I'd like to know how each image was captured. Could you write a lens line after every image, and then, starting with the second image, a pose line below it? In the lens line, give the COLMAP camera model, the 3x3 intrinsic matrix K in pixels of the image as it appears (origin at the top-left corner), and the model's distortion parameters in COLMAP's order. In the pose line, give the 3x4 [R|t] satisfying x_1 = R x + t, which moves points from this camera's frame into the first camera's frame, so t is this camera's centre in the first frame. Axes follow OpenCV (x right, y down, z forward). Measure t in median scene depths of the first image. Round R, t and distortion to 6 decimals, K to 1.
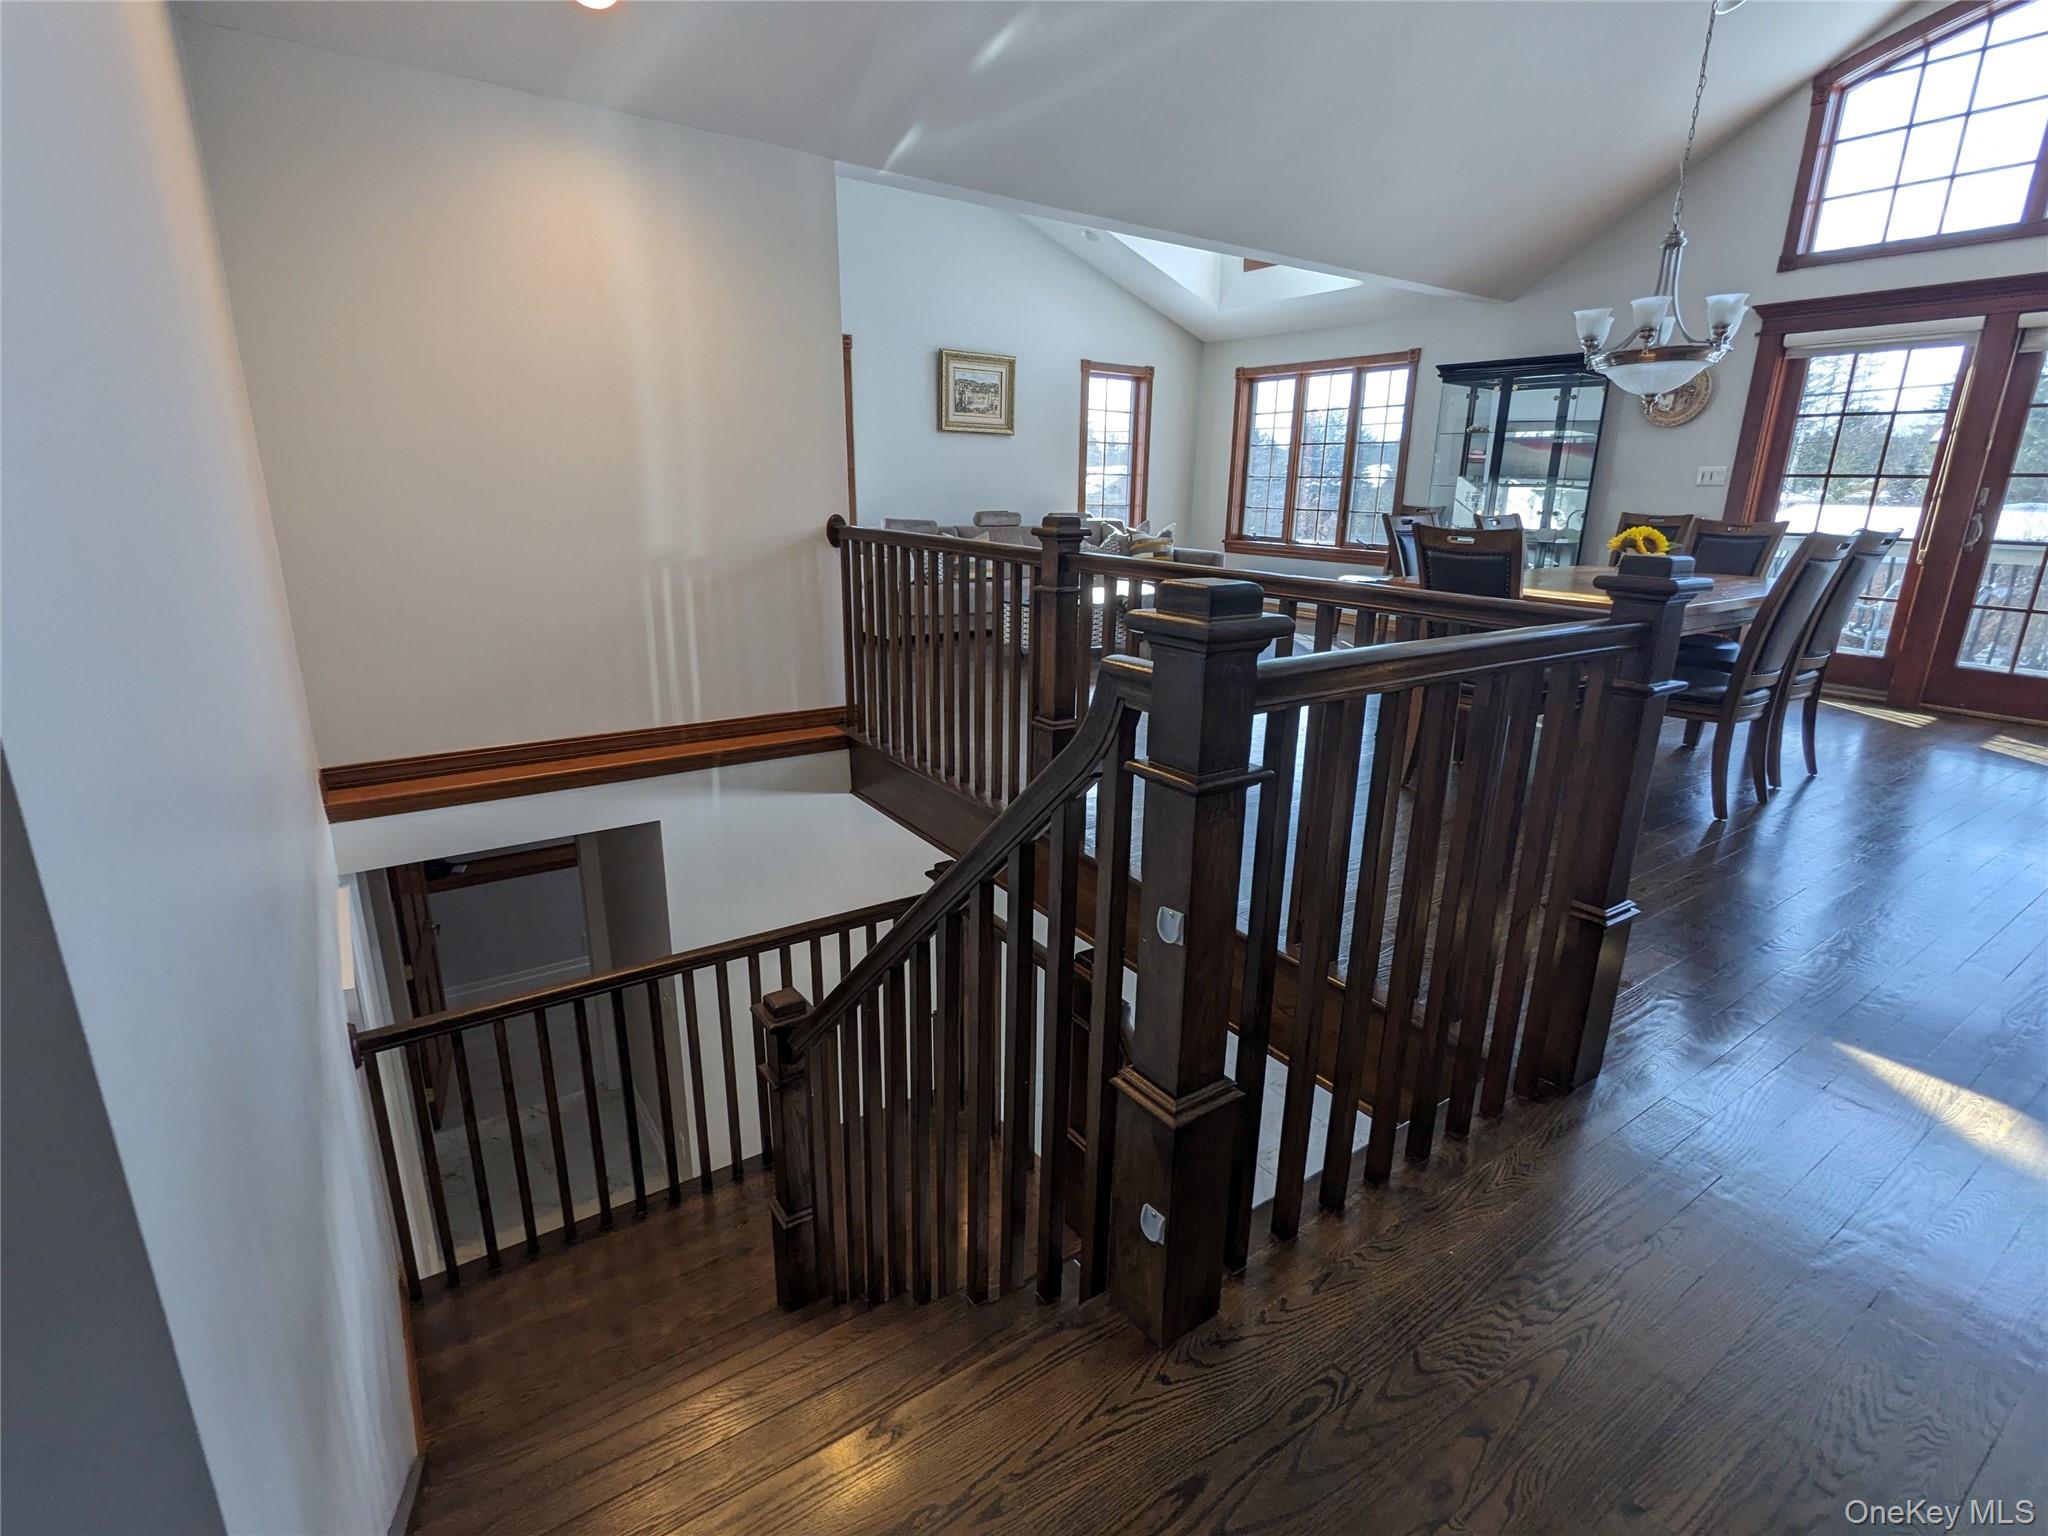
lens RADIAL K [[984.3, 0, 1037.6], [0, 984.3, 770.6], [0, 0, 1]] dist [0.003011, -0.000890]
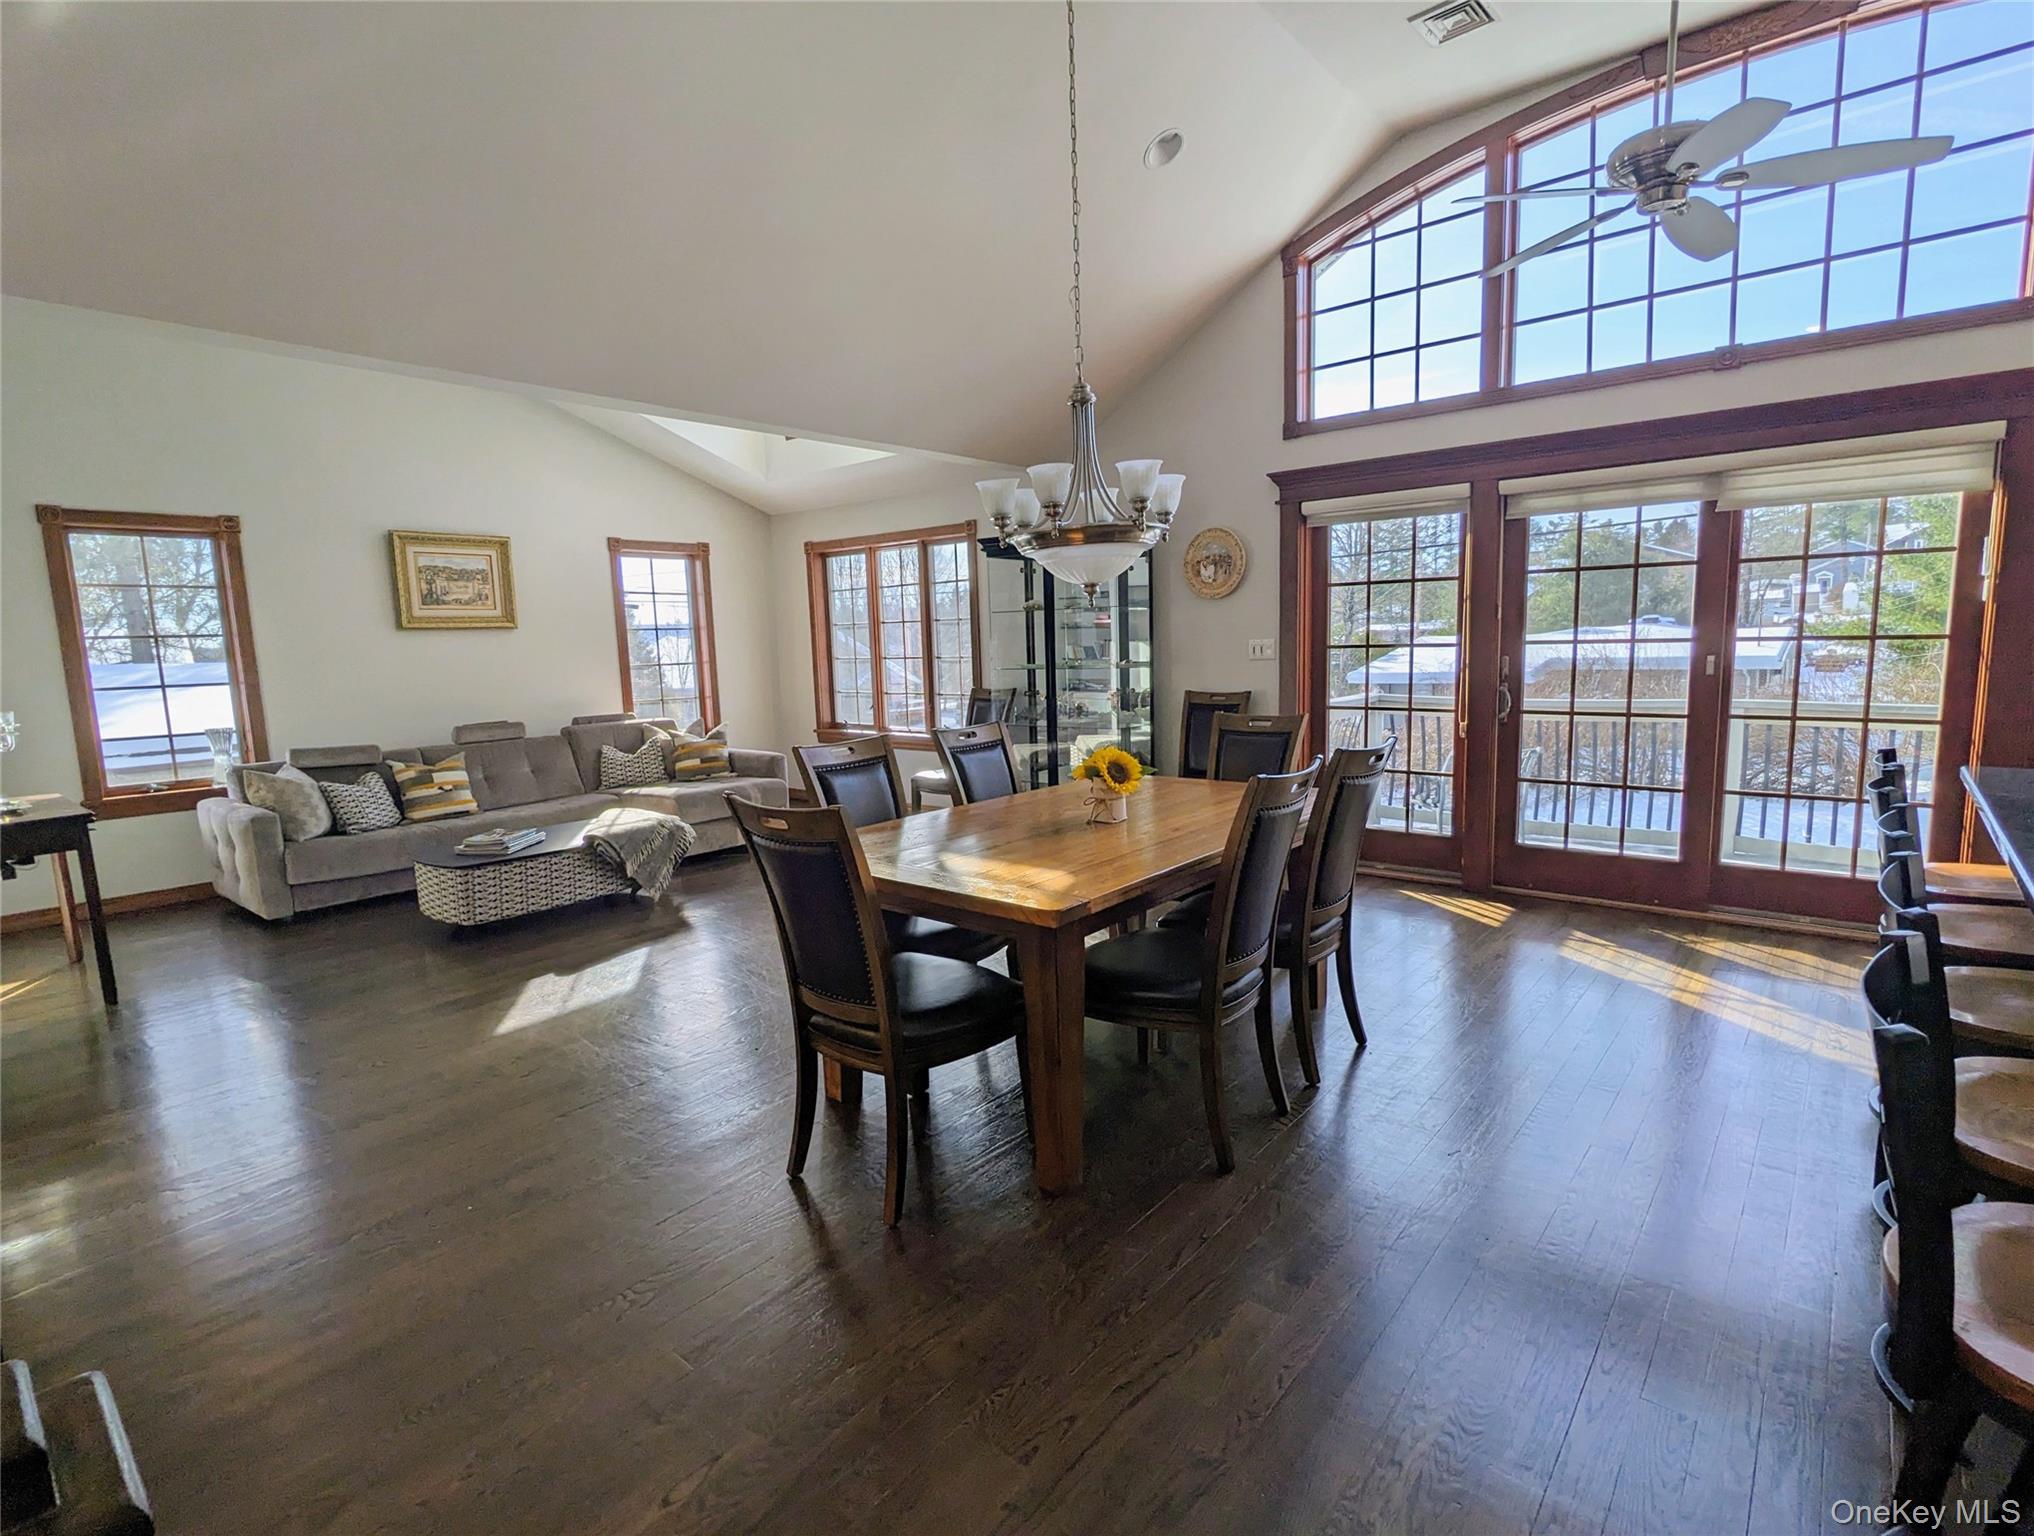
lens RADIAL K [[984.7, 0, 1033.9], [0, 984.7, 772.5], [0, 0, 1]] dist [0.001184, -0.001366]
pose [[0.965364, -0.081441, 0.247872, 0.189941], [0.117271, 0.984101, -0.133387, -0.069670], [-0.233068, 0.157836, 0.959566, 0.147838]]
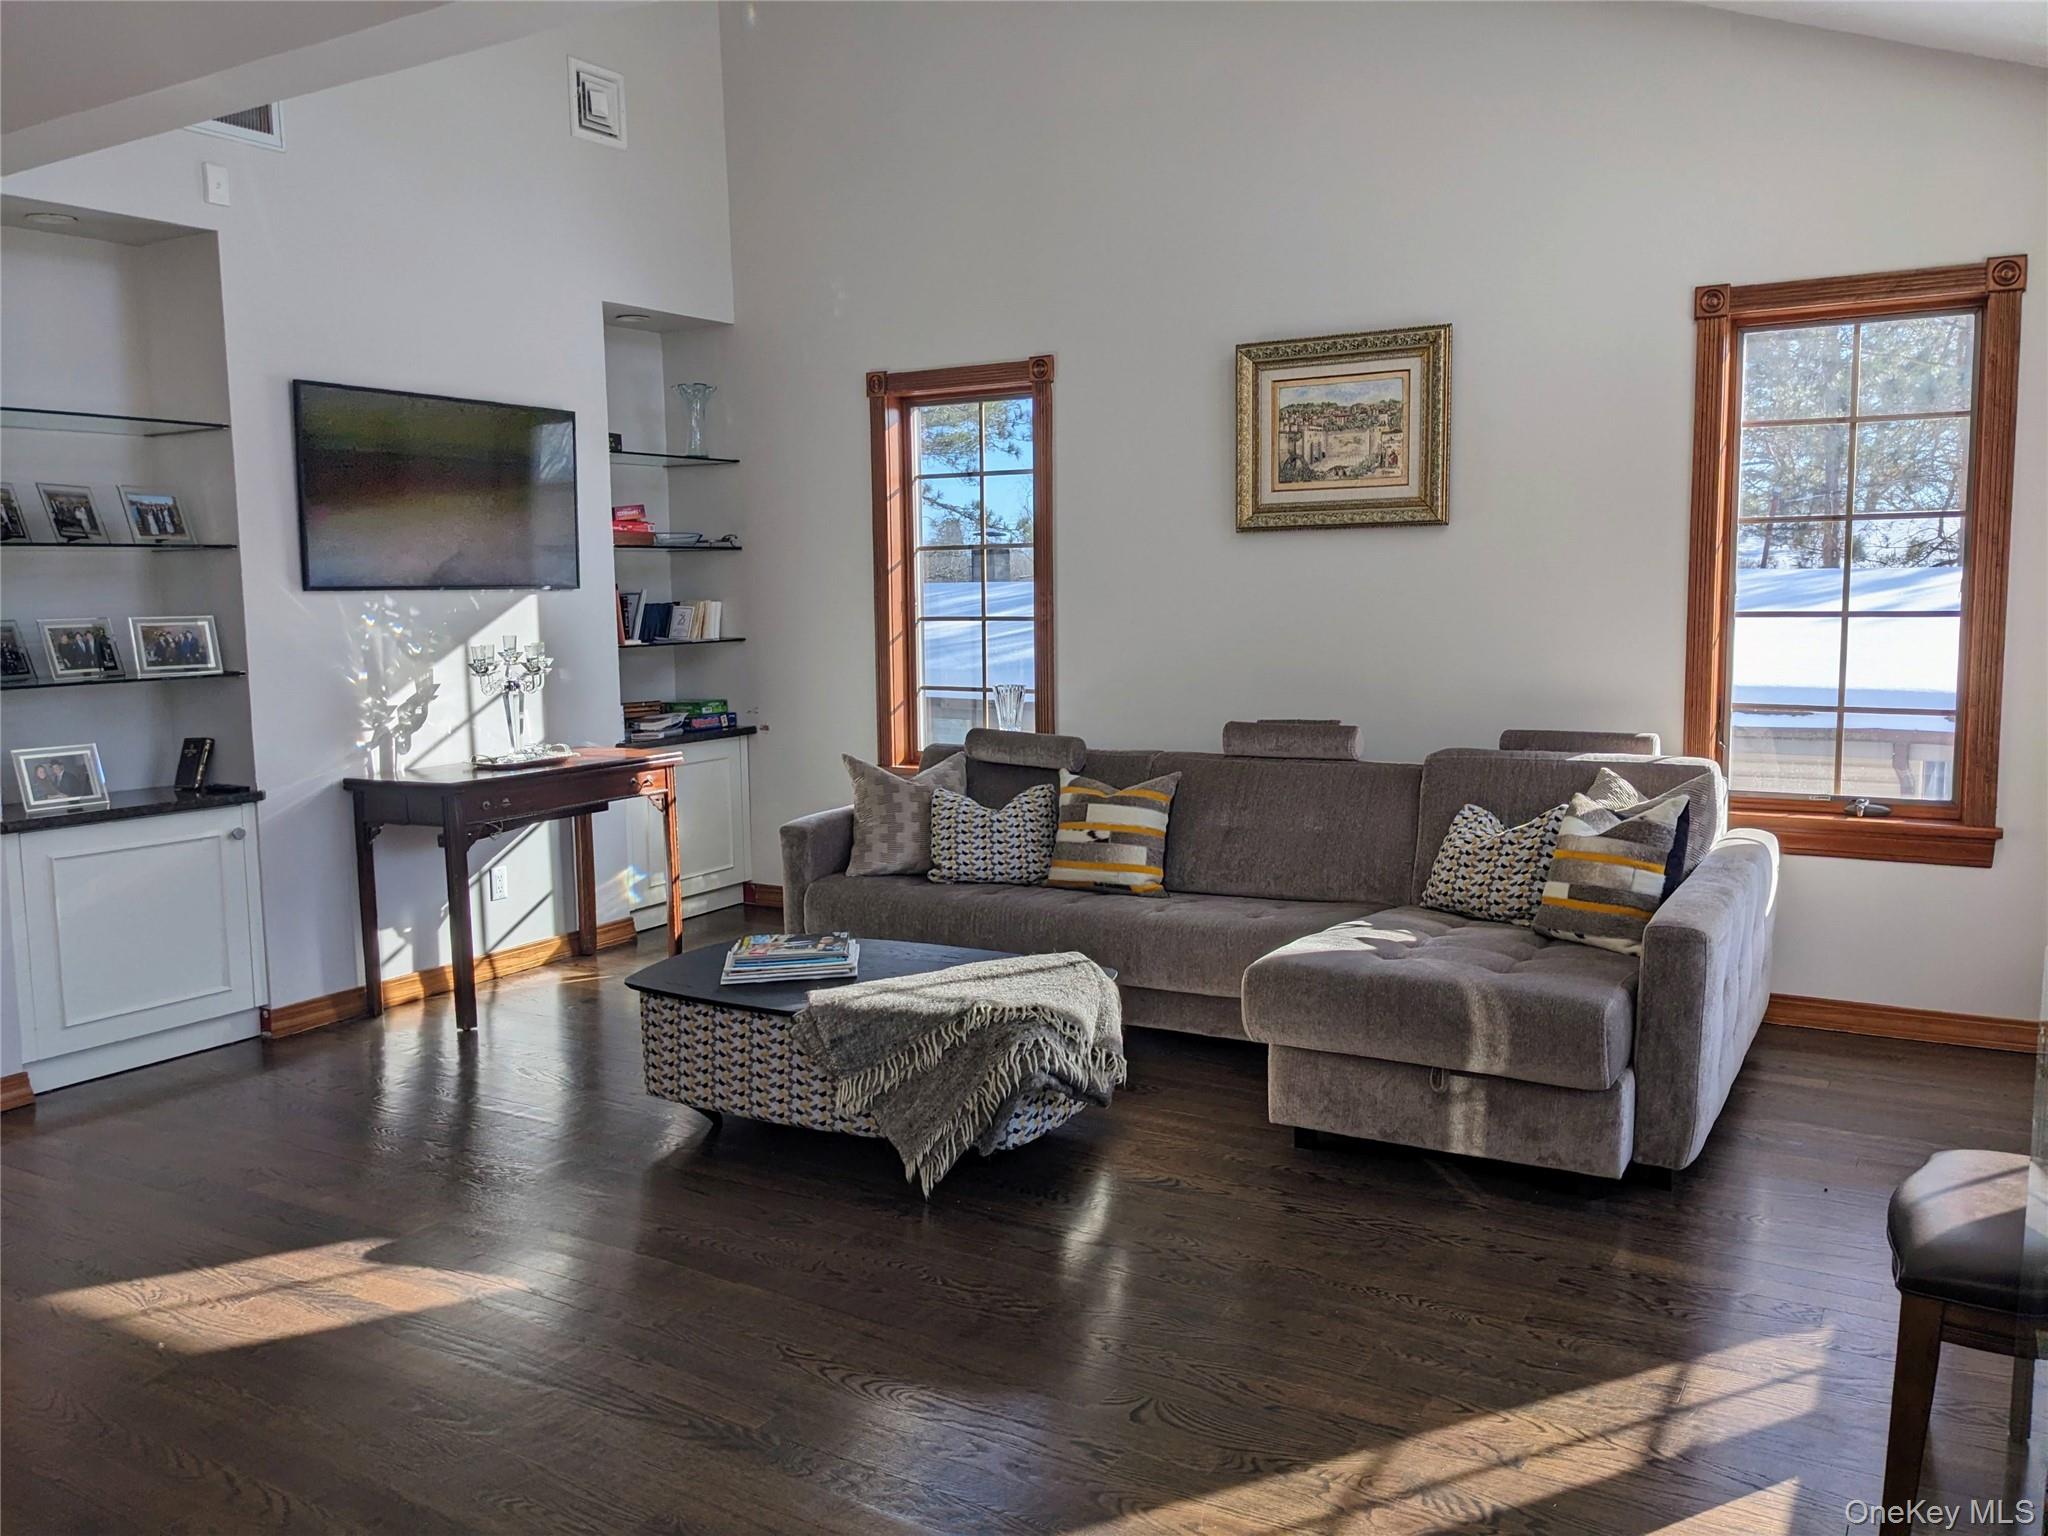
lens RADIAL K [[1616.0, 0, 1028.2], [0, 1616.0, 749.0], [0, 0, 1]] dist [0.064635, -0.022167]
pose [[0.406041, 0.071274, -0.911071, 0.517551], [-0.231875, 0.972363, -0.027272, -0.218720], [0.883948, 0.222328, 0.411346, 0.669737]]
